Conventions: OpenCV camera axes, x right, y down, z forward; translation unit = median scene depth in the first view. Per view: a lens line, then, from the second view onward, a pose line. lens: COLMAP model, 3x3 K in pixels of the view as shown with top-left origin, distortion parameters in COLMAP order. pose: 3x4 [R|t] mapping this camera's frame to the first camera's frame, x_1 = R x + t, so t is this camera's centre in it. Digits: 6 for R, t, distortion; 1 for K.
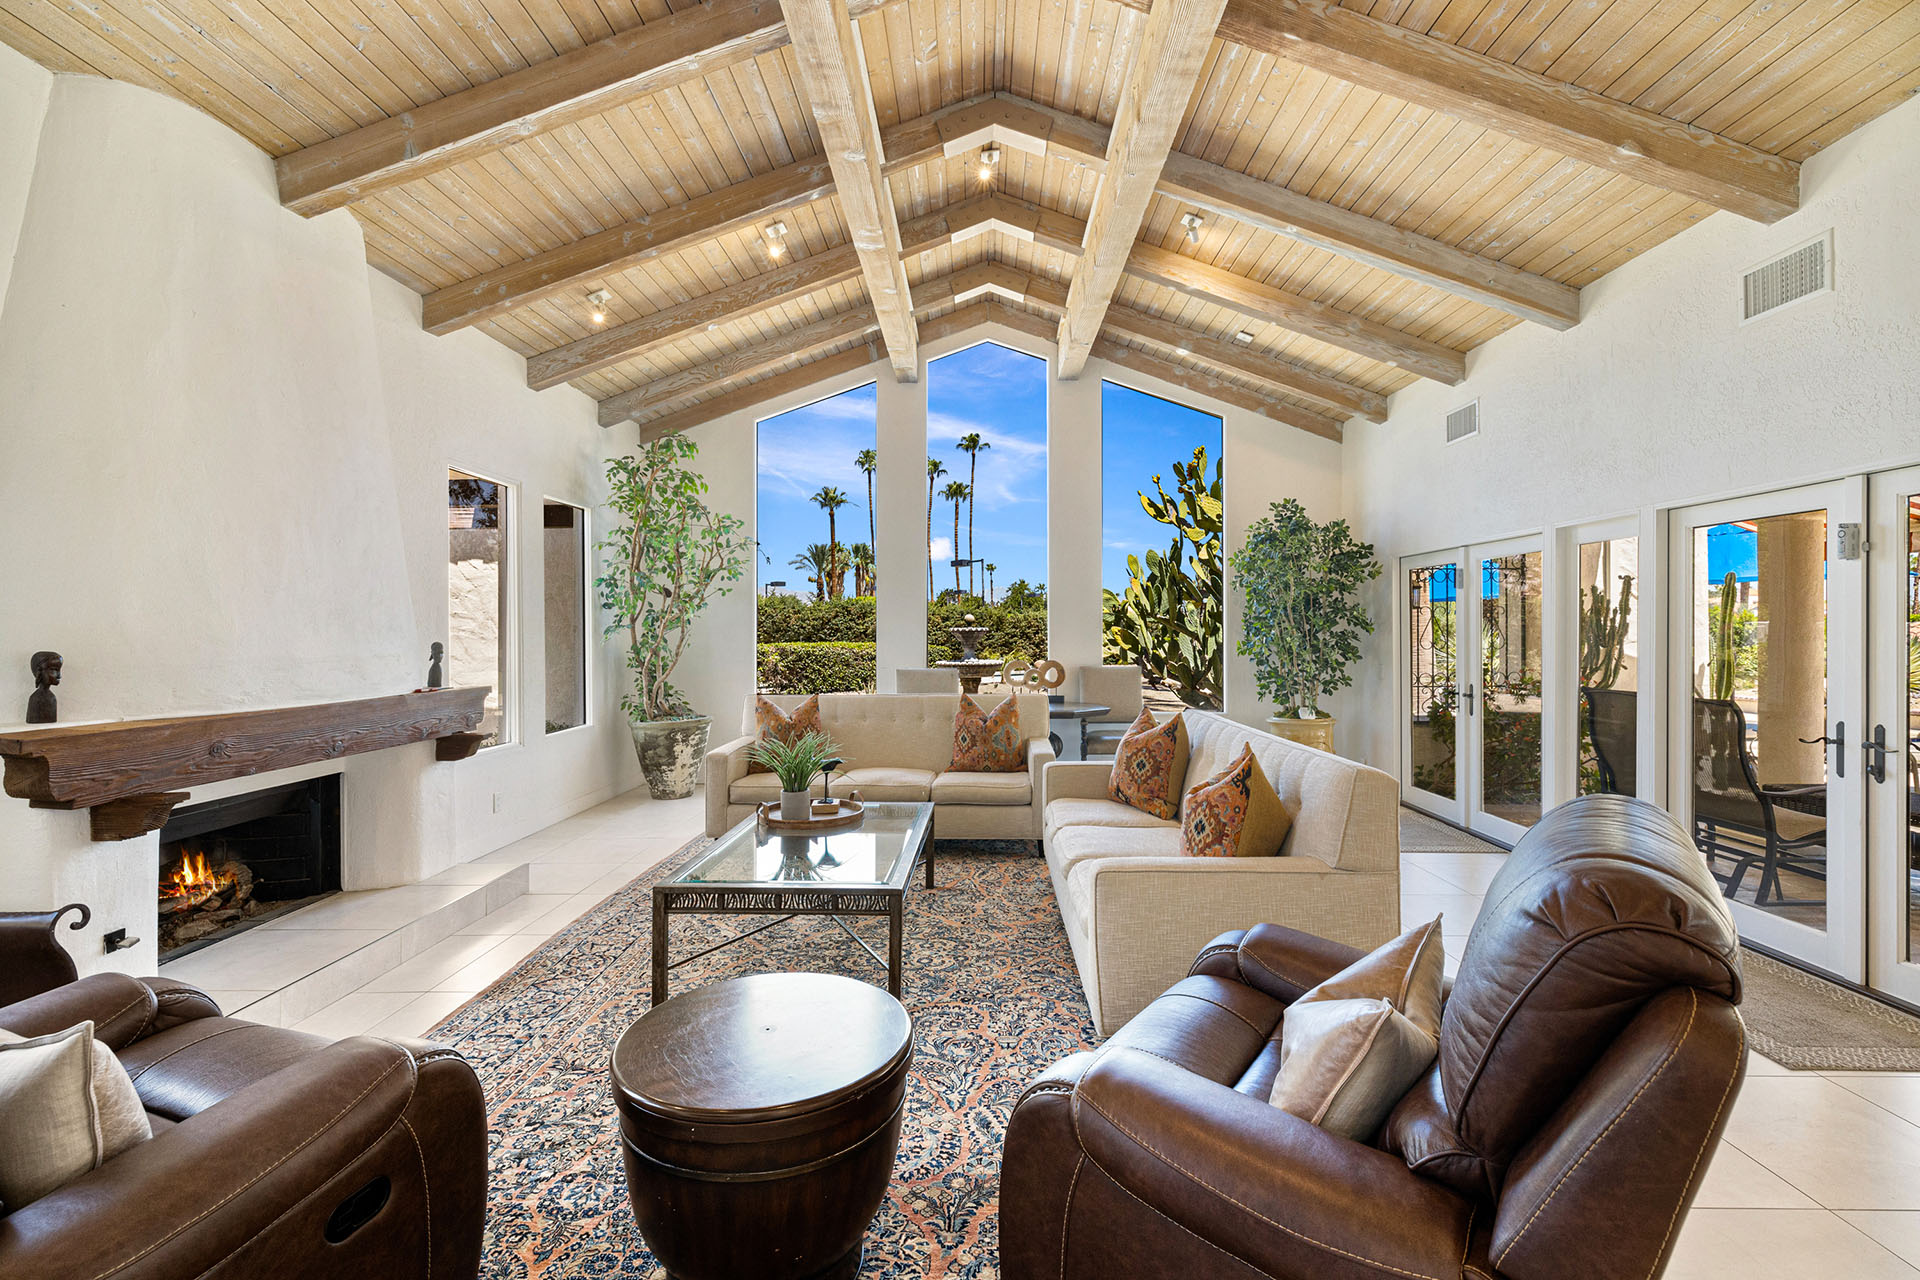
lens RADIAL K [[823.9, 0, 965.5], [0, 823.9, 635.6], [0, 0, 1]] dist [0.001089, 0.000288]
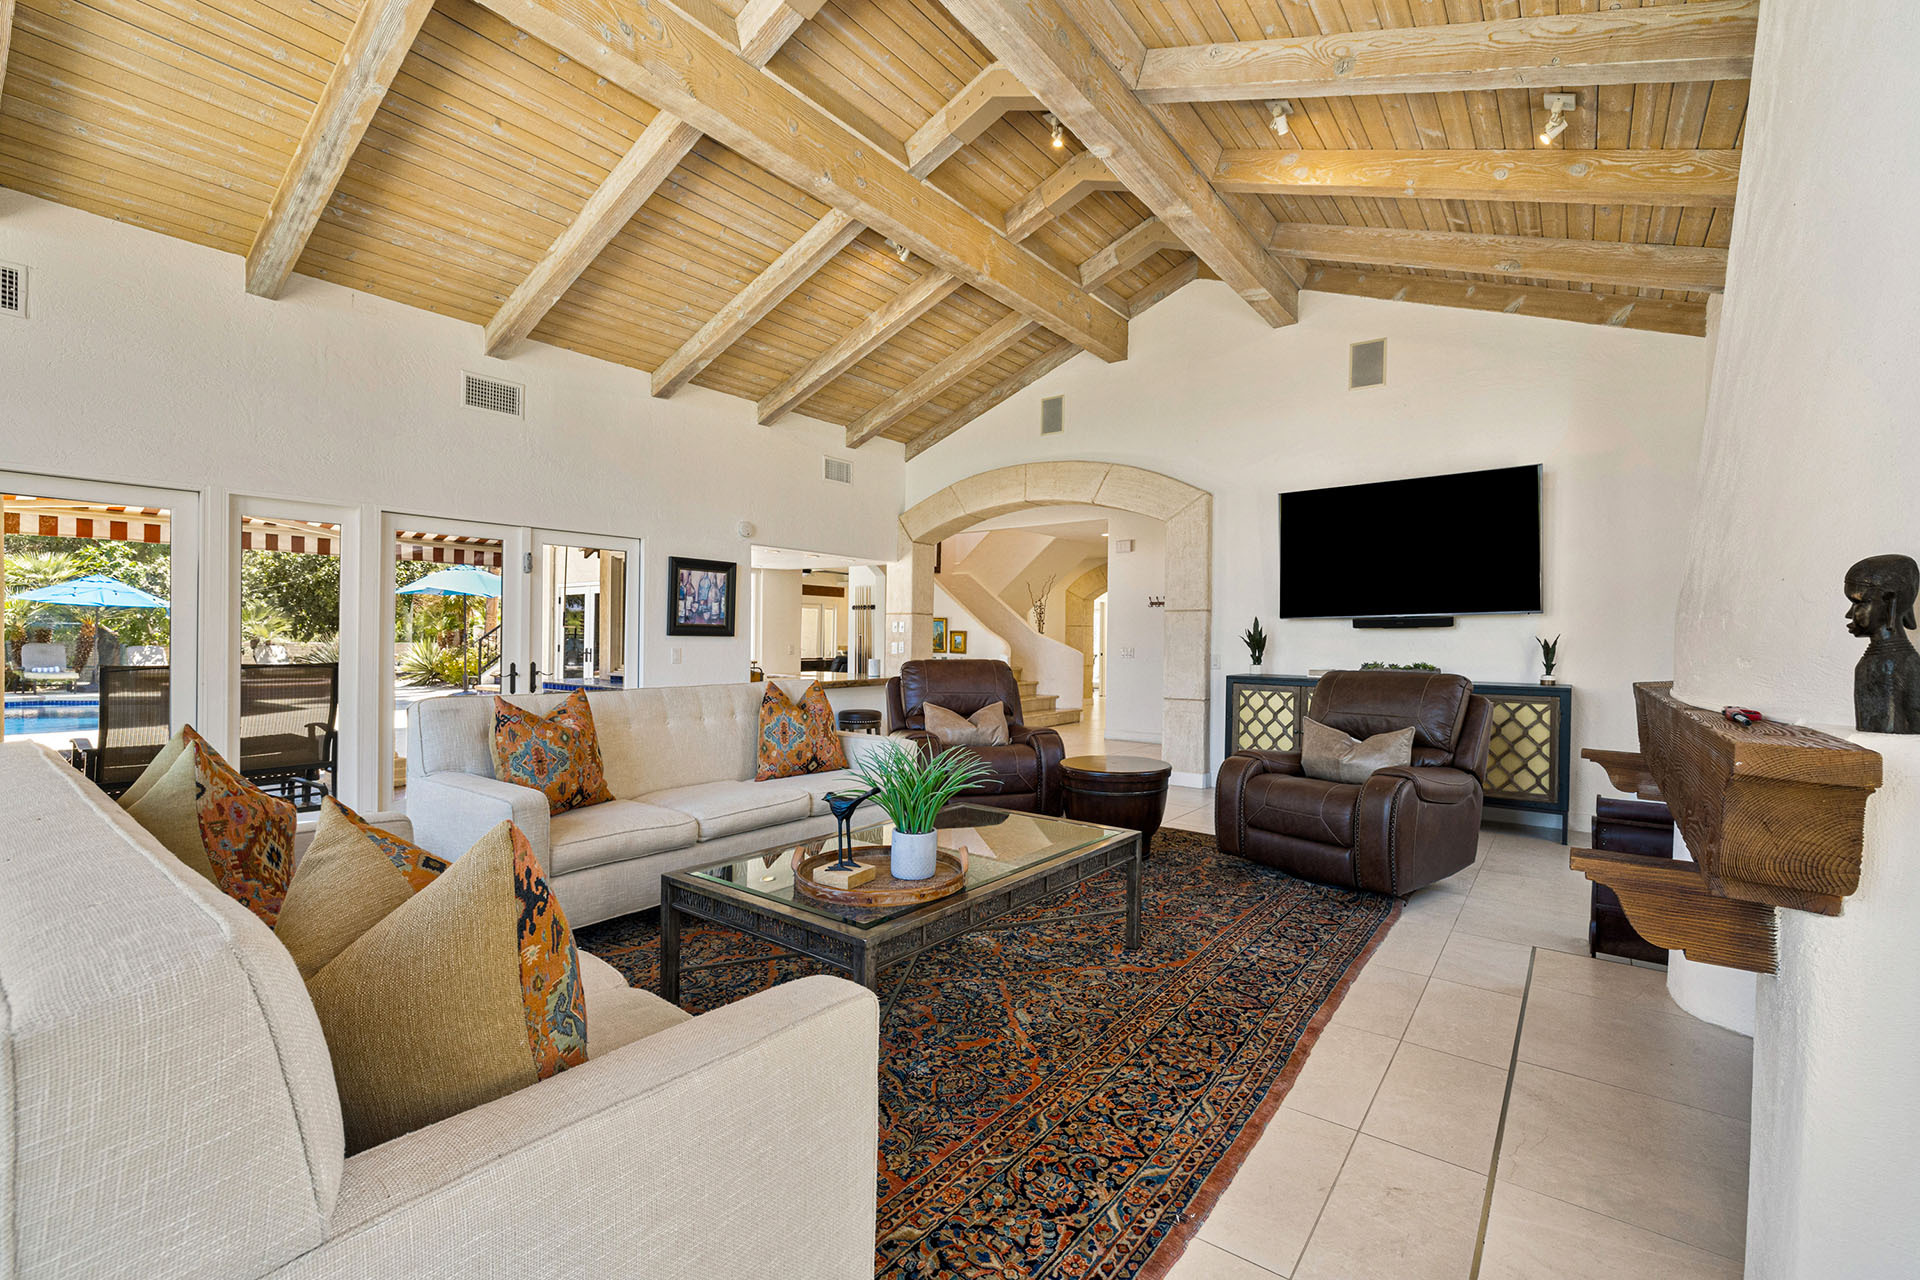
lens RADIAL K [[823.9, 0, 954.1], [0, 823.9, 635.6], [0, 0, 1]] dist [0.001089, 0.000288]
pose [[-0.800054, -0.006775, 0.599889, -0.532238], [-0.006216, 0.999976, 0.003004, 0.028554], [-0.599895, -0.001326, -0.800077, 1.289483]]
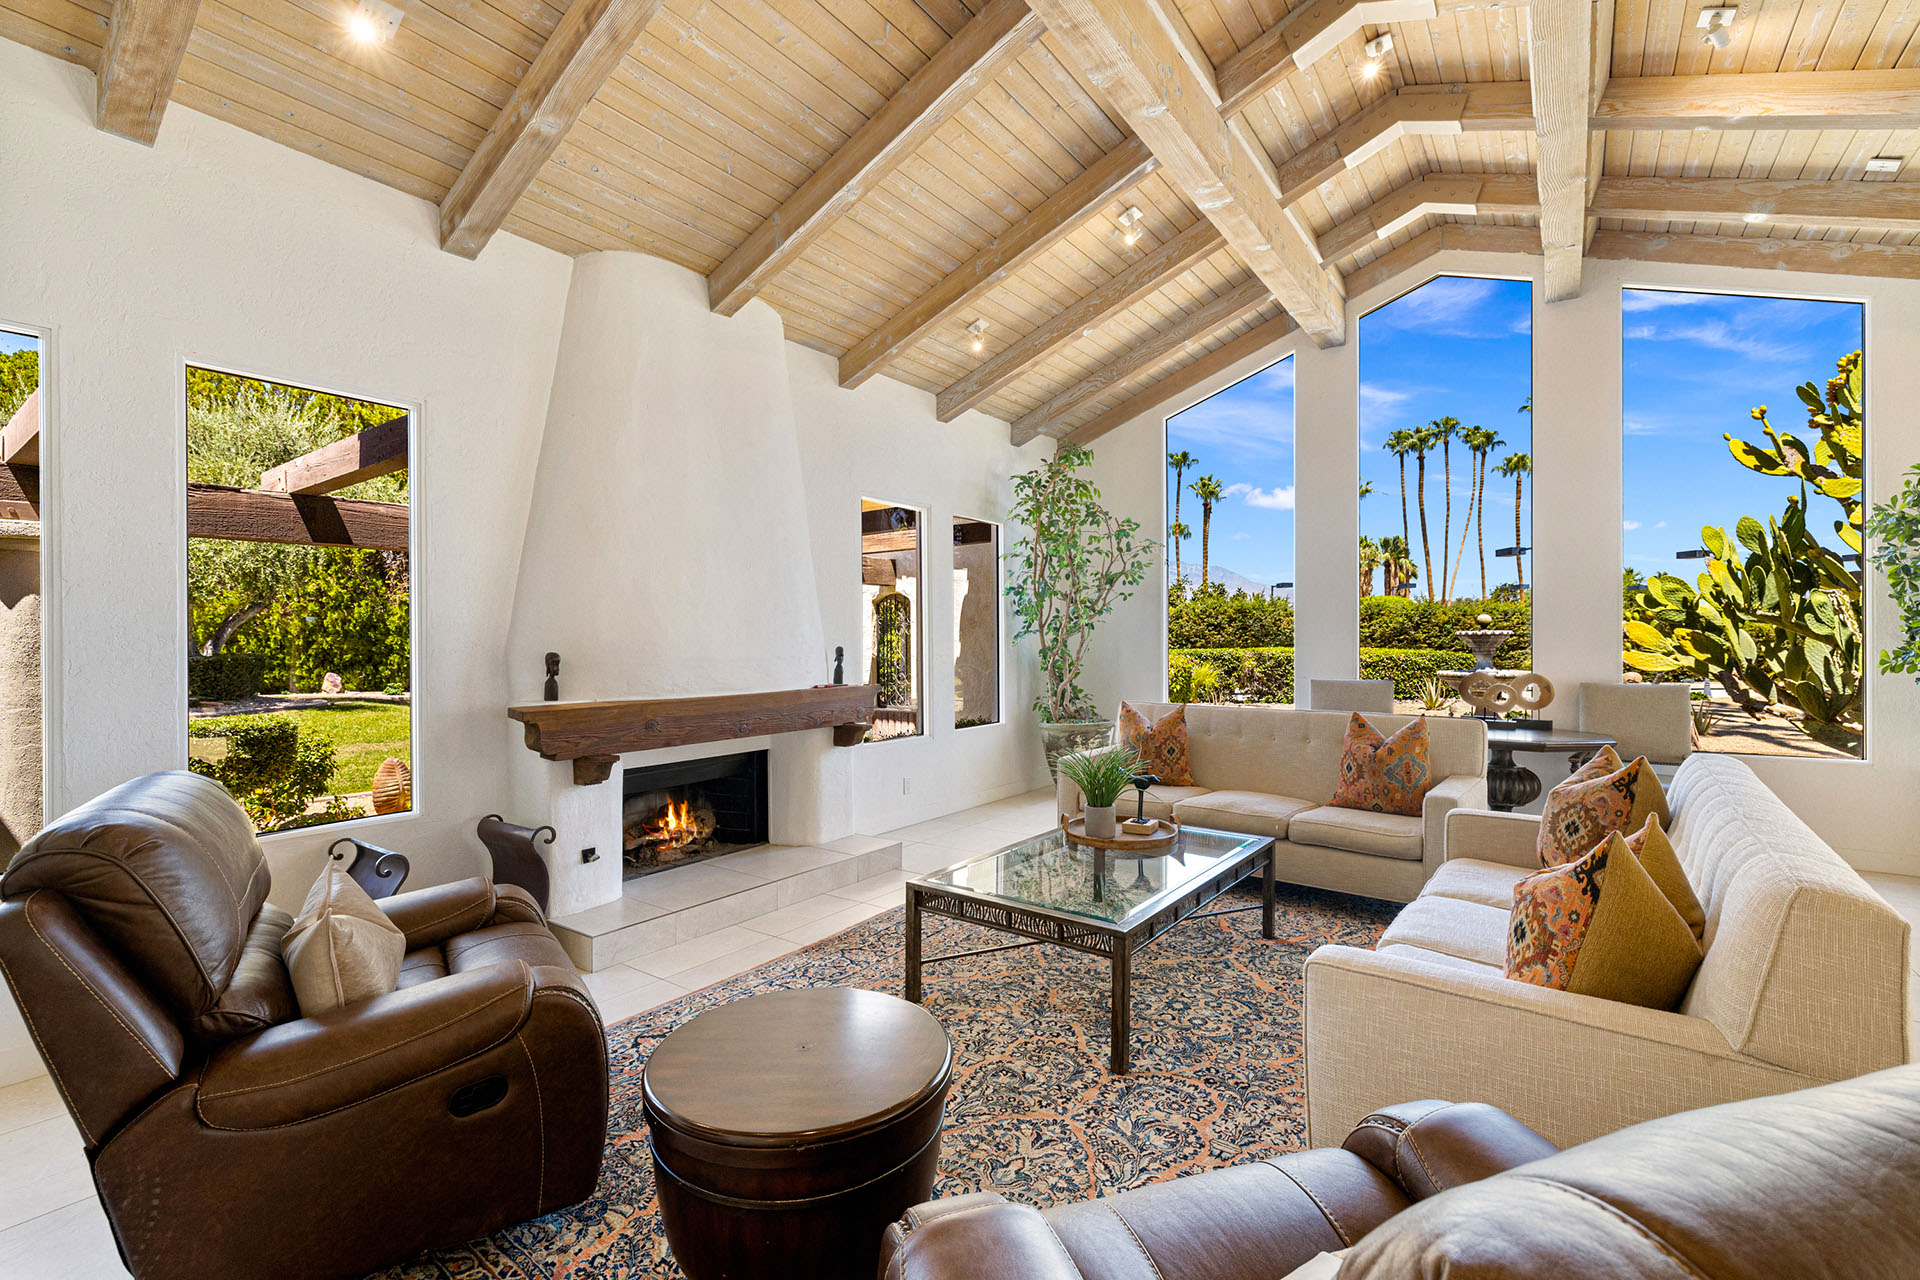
lens RADIAL K [[823.9, 0, 966.6], [0, 823.9, 643.4], [0, 0, 1]] dist [0.001089, 0.000288]
pose [[0.817913, 0.003674, -0.575330, 0.182926], [-0.000723, 0.999985, 0.005358, -0.002858], [0.575341, -0.003966, 0.817904, 0.119264]]
